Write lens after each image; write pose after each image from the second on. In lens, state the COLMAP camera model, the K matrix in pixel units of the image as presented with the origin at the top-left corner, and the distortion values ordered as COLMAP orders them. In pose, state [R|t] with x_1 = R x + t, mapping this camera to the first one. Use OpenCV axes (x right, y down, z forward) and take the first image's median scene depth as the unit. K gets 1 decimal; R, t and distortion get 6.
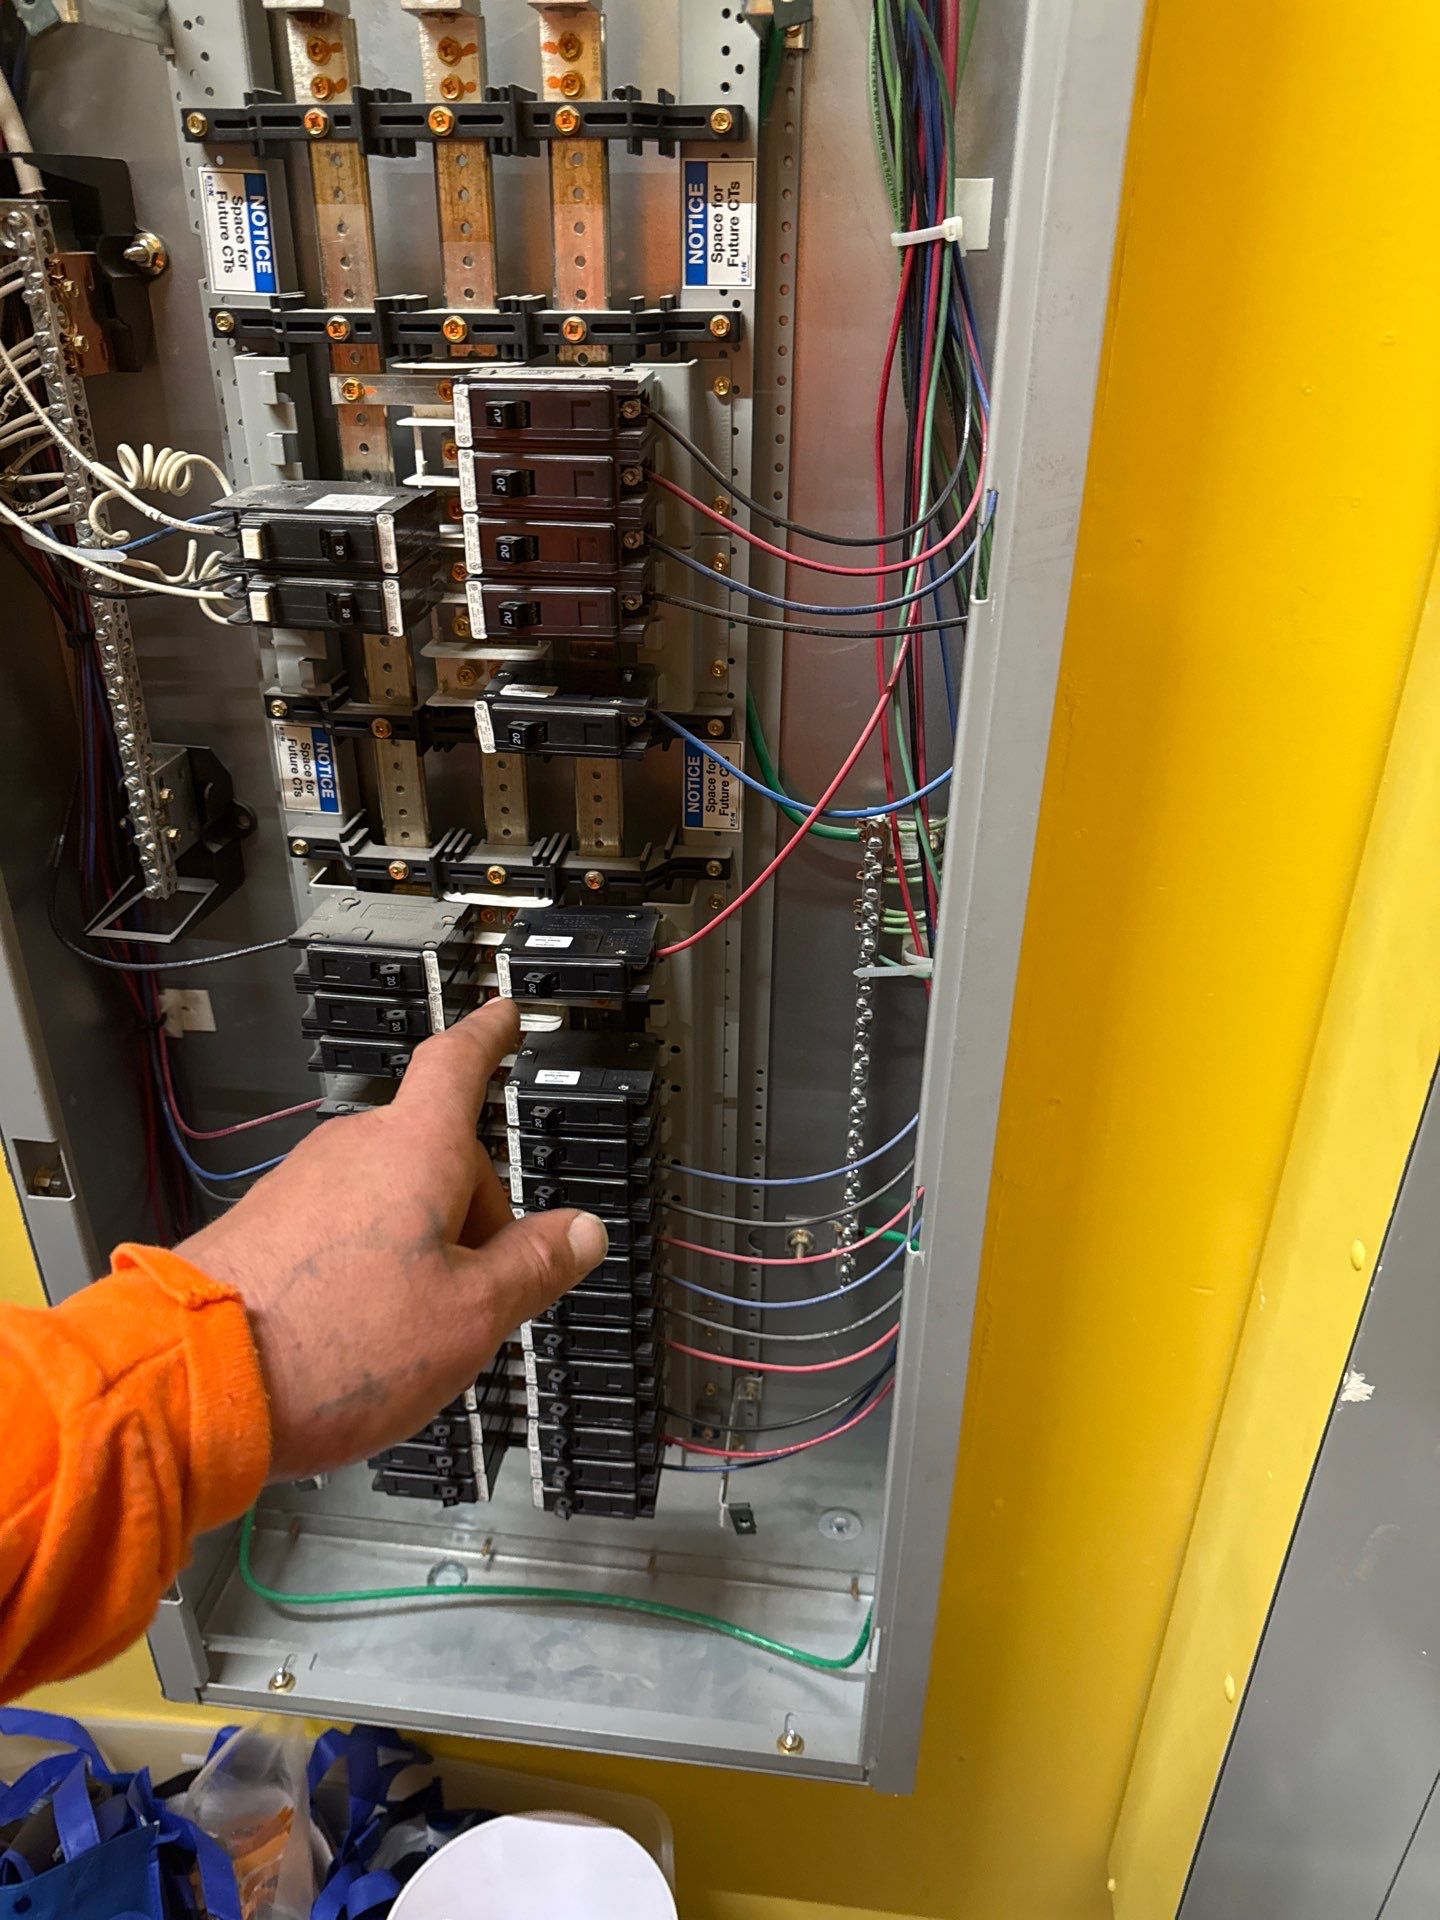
lens RADIAL K [[1323.4, 0, 711.3], [0, 1323.4, 968.8], [0, 0, 1]] dist [0.056492, -0.094432]
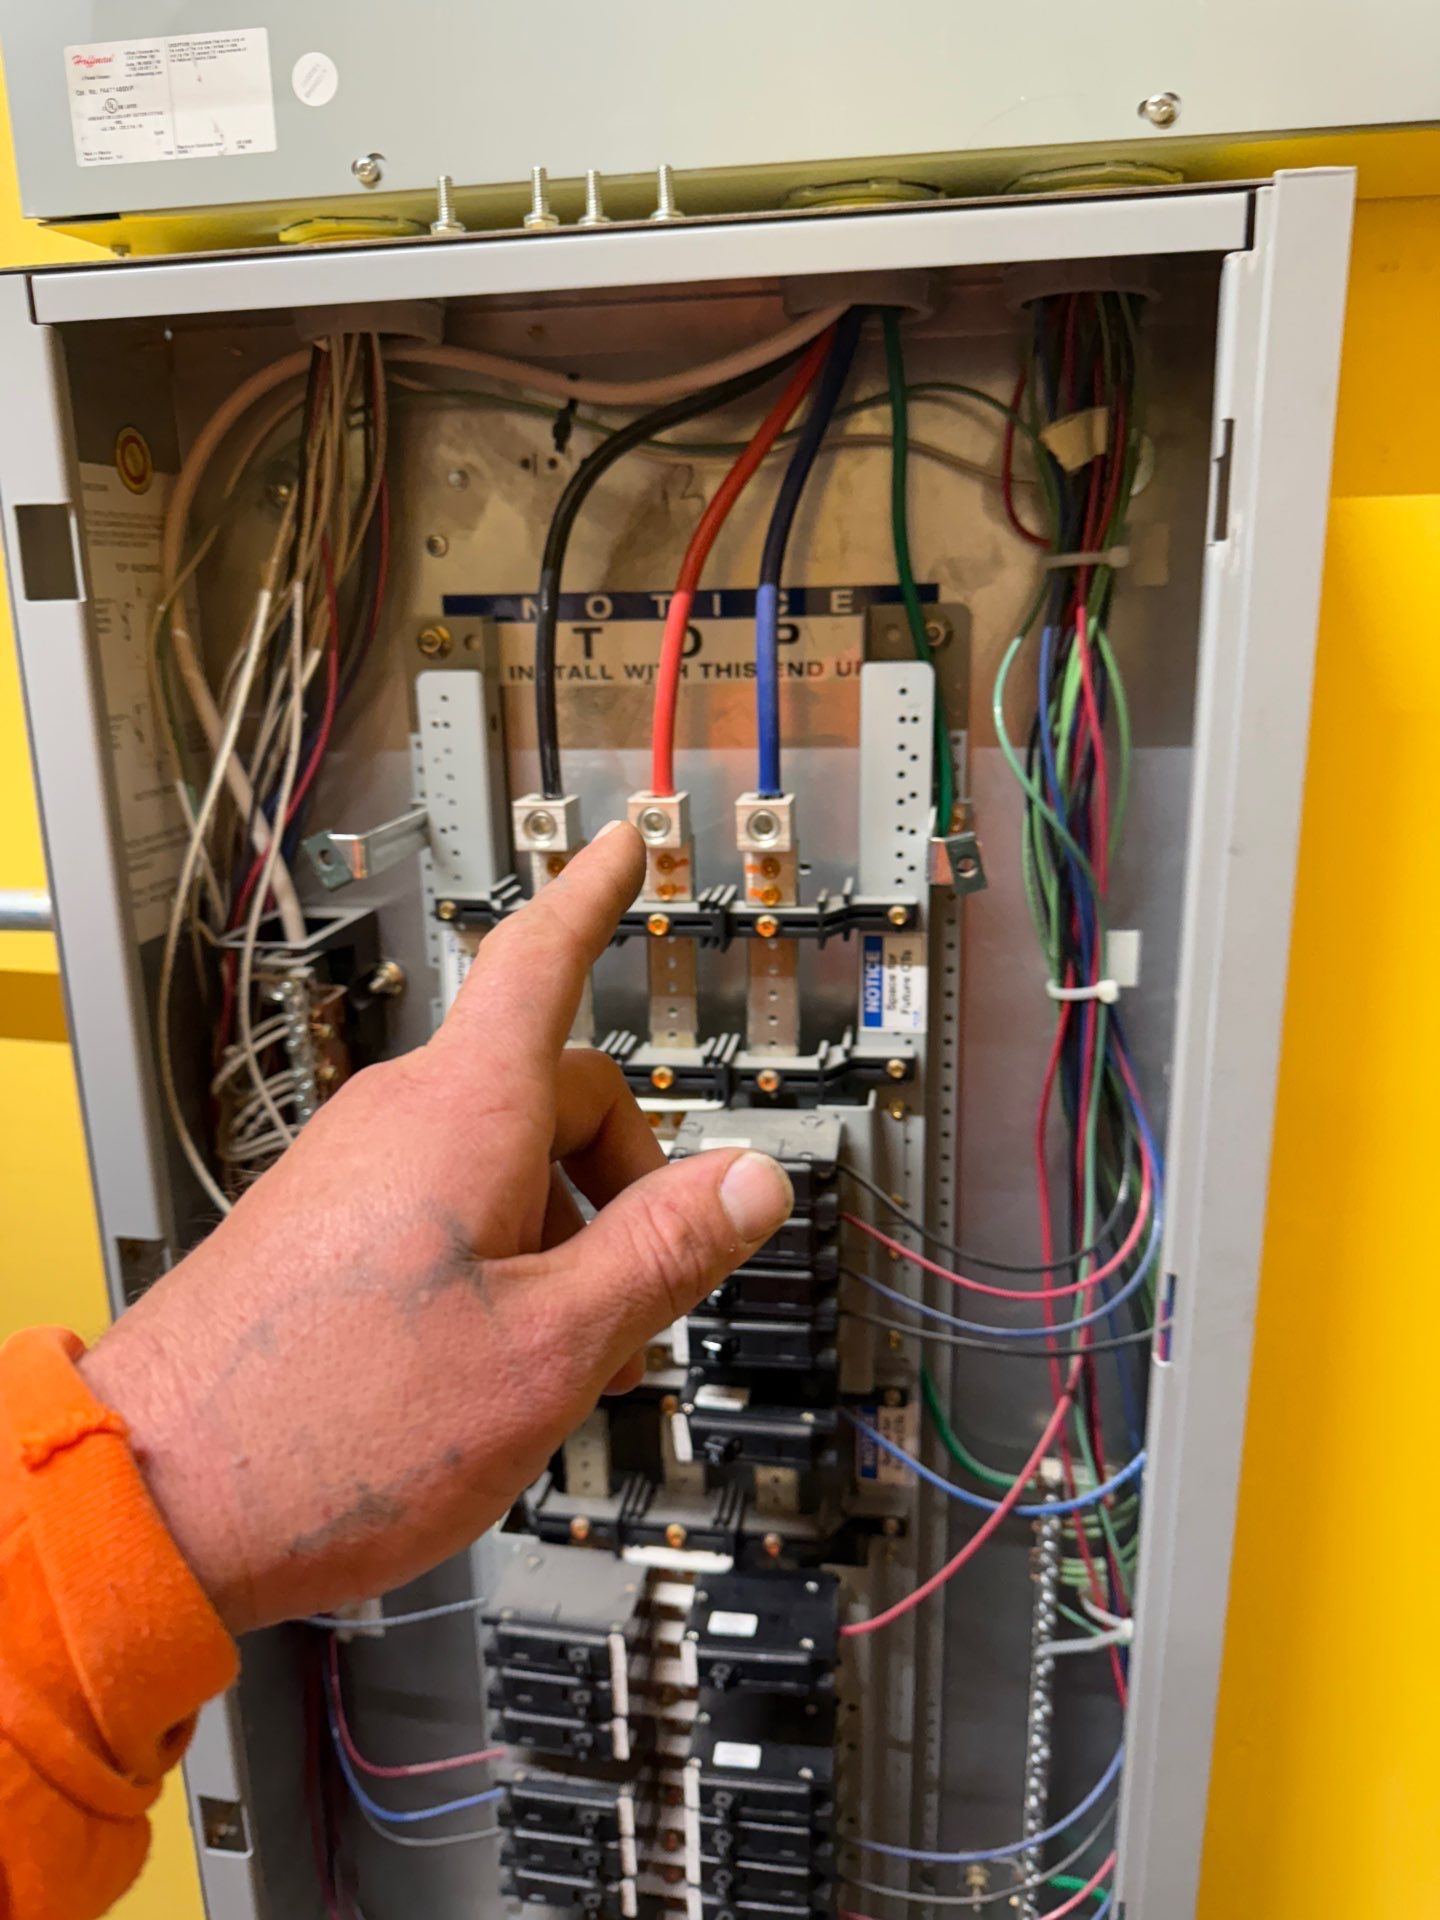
lens RADIAL K [[1323.4, 0, 711.3], [0, 1323.4, 968.8], [0, 0, 1]] dist [0.056492, -0.094432]
pose [[0.997960, -0.013974, -0.062287, -0.070005], [-0.000778, 0.973011, -0.230758, -0.273549], [0.063831, 0.230336, 0.971015, -0.098886]]
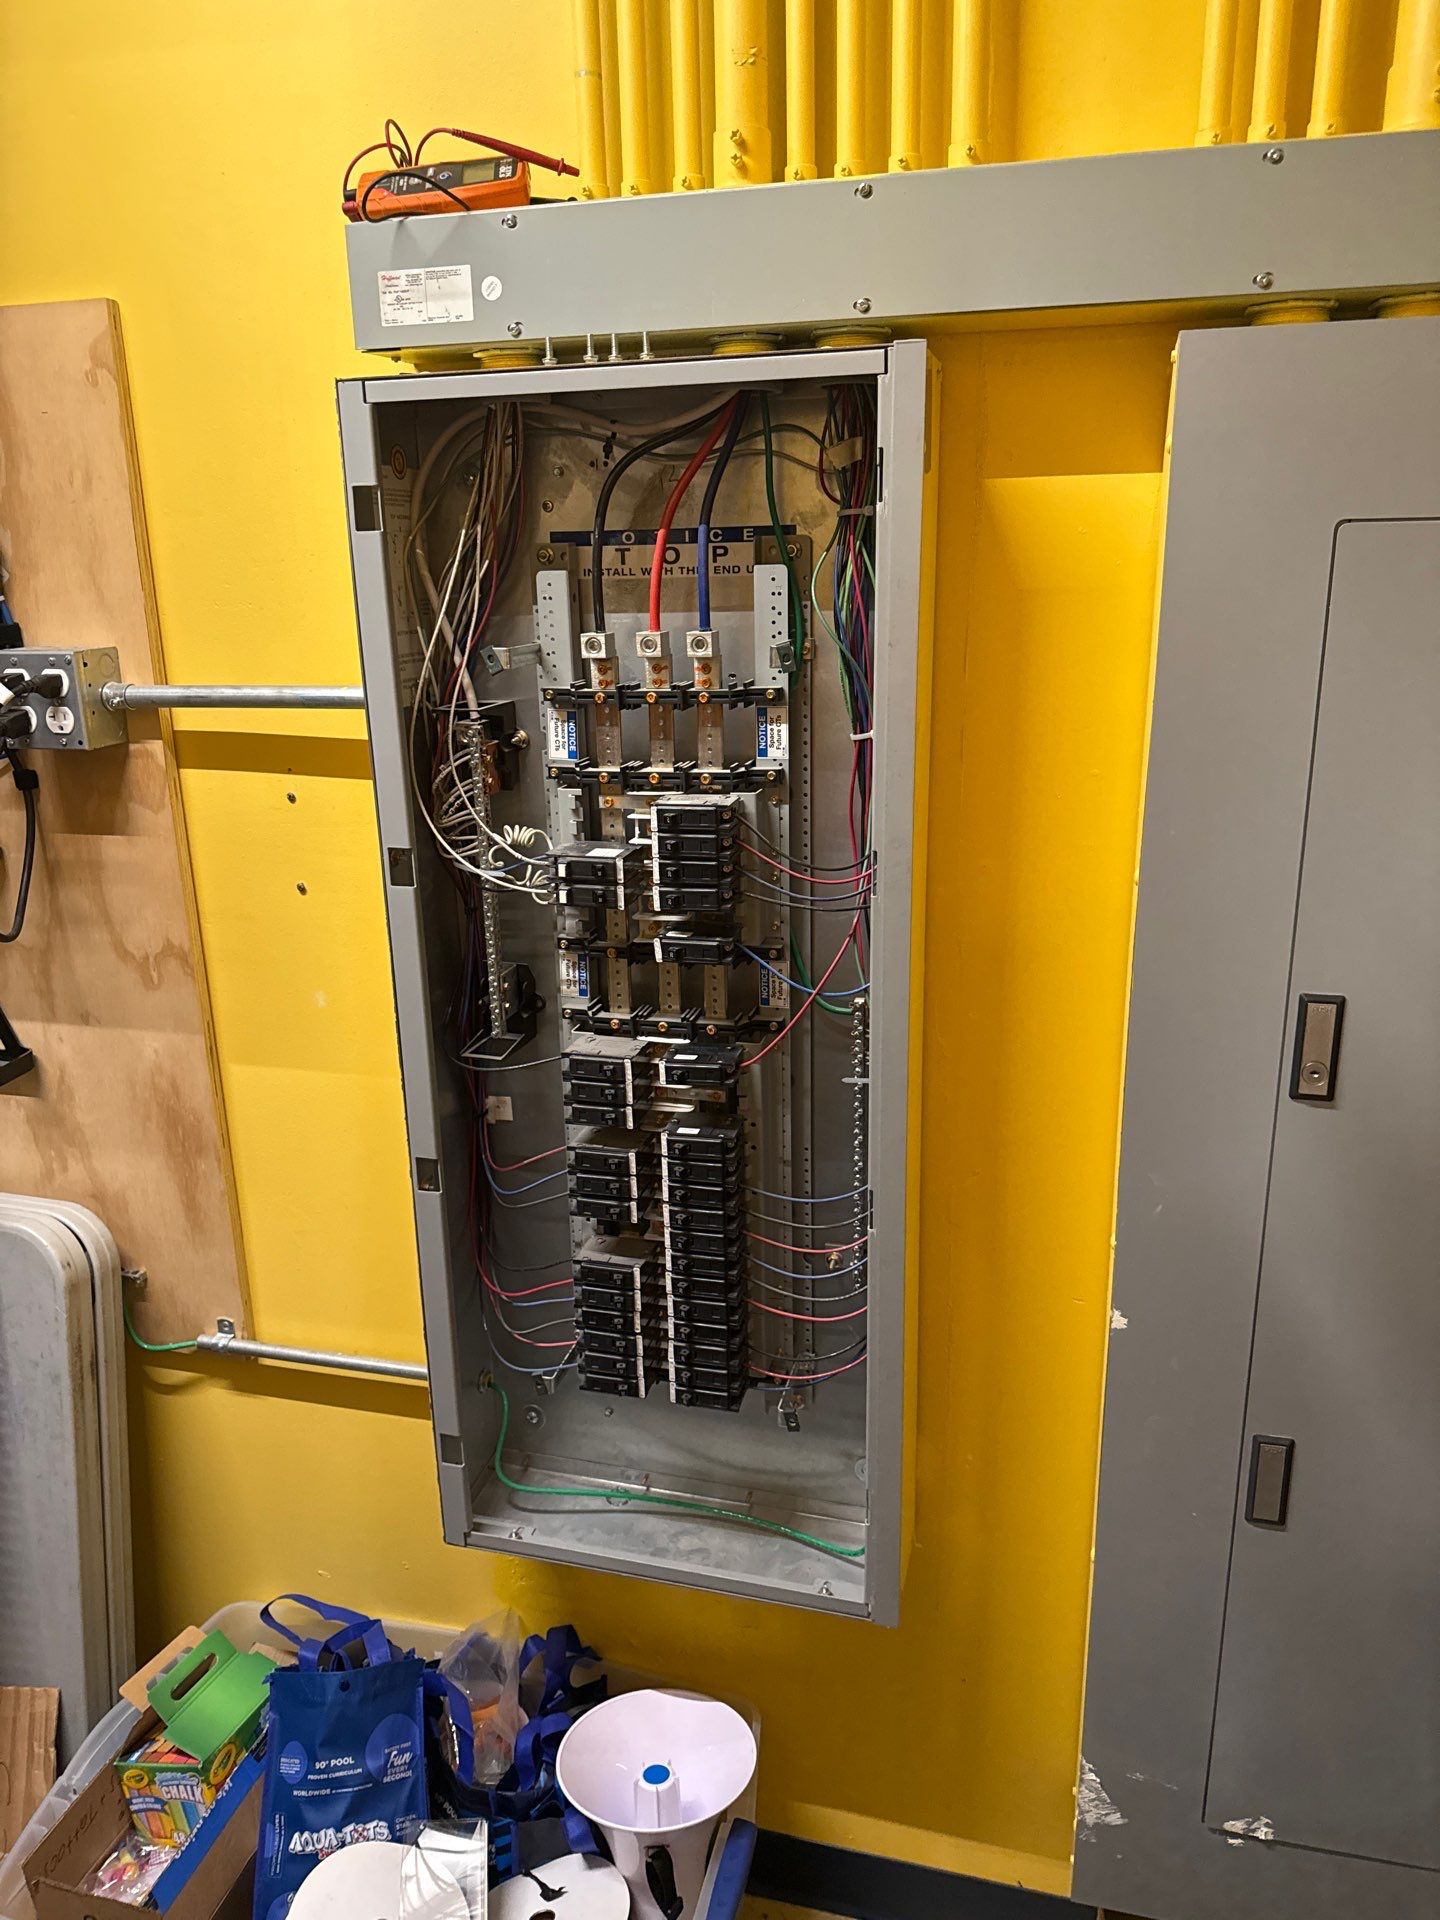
lens RADIAL K [[1323.6, 0, 724.3], [0, 1323.6, 989.3], [0, 0, 1]] dist [0.071783, -0.092468]
pose [[0.988310, 0.015718, -0.151643, 0.240557], [-0.044034, 0.981708, -0.185228, 0.250673], [0.145958, 0.189740, 0.970925, -0.972039]]
